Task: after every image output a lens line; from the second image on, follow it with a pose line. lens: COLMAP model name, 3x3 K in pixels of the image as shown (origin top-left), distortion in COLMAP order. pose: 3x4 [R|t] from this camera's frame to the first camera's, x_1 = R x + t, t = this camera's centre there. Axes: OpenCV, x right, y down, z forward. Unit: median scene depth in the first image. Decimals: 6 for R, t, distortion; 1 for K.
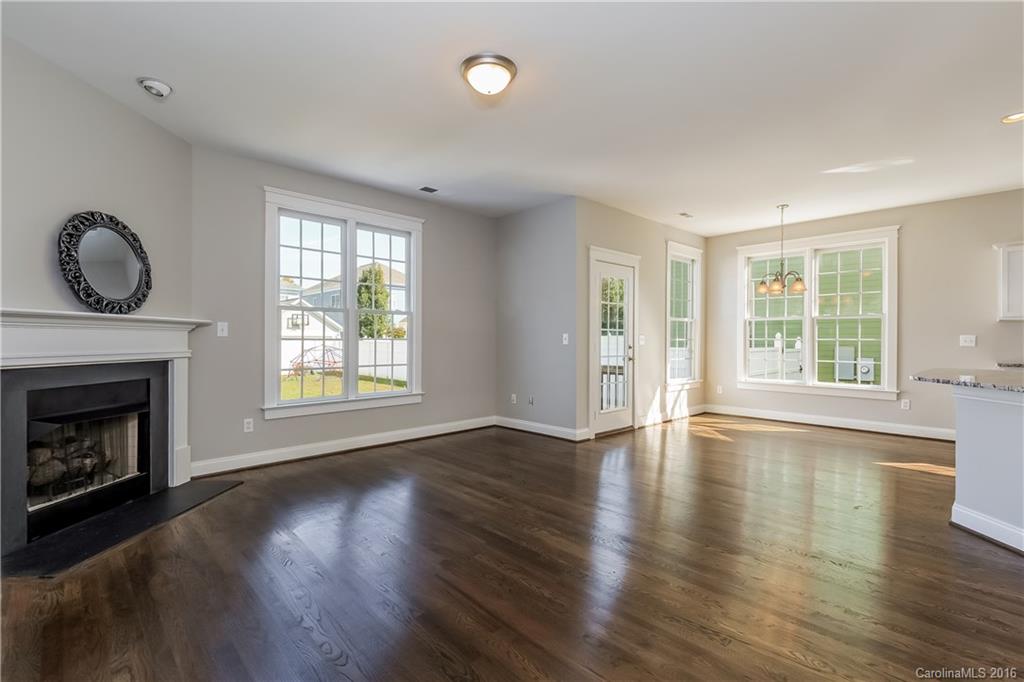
lens RADIAL K [[467.4, 0, 512.0], [0, 467.4, 341.0], [0, 0, 1]] dist [0.032798, 0.000200]
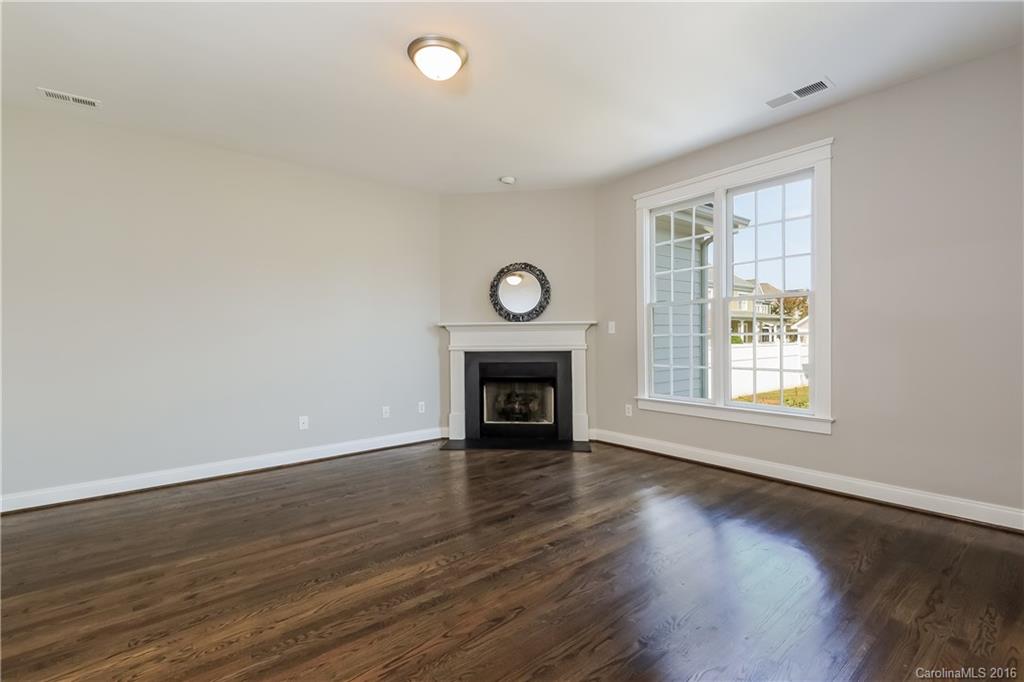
lens RADIAL K [[463.6, 0, 512.0], [0, 463.6, 341.0], [0, 0, 1]] dist [0.004071, 0.000143]
pose [[-0.082361, 0.004784, -0.996591, 0.565544], [0.008285, 0.999957, 0.004115, 0.002546], [0.996568, -0.007917, -0.082397, 0.786321]]
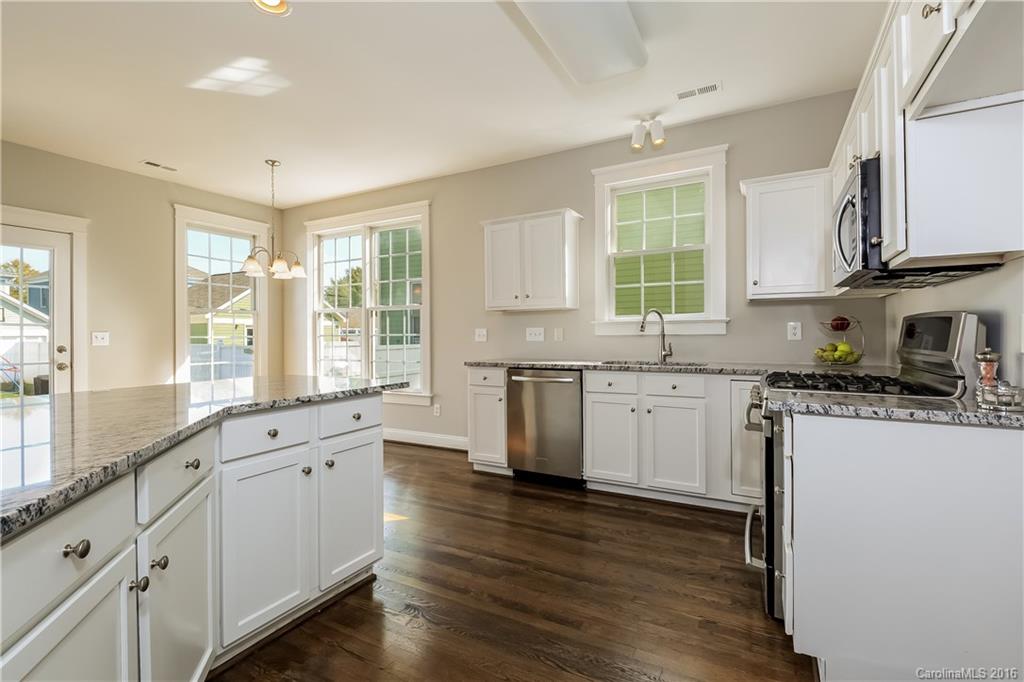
lens RADIAL K [[463.7, 0, 512.0], [0, 463.7, 341.0], [0, 0, 1]] dist [0.000758, 0.000016]
pose [[0.958726, -0.014609, 0.283956, 0.953026], [0.012605, 0.999881, 0.008886, 0.004121], [-0.284052, -0.004940, 0.958796, 0.218470]]
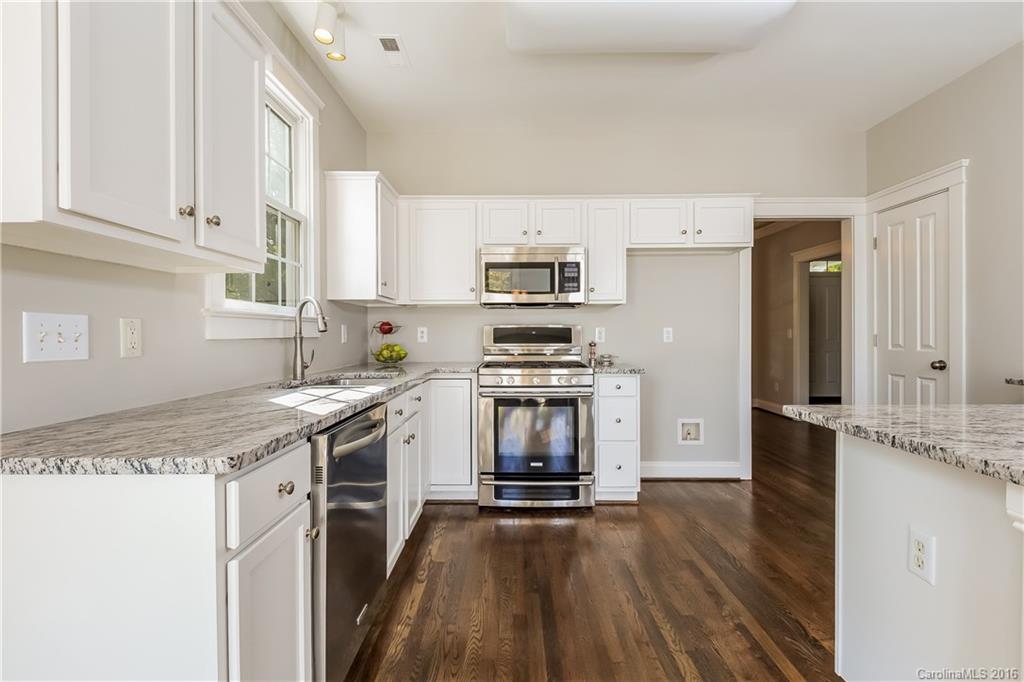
lens RADIAL K [[474.8, 0, 507.5], [0, 474.8, 338.4], [0, 0, 1]] dist [0.002481, -0.009813]
pose [[-0.712290, -0.009592, 0.701819, 0.887693], [0.001083, 0.999890, 0.014766, -0.003271], [-0.701884, 0.011278, -0.712202, 1.172918]]
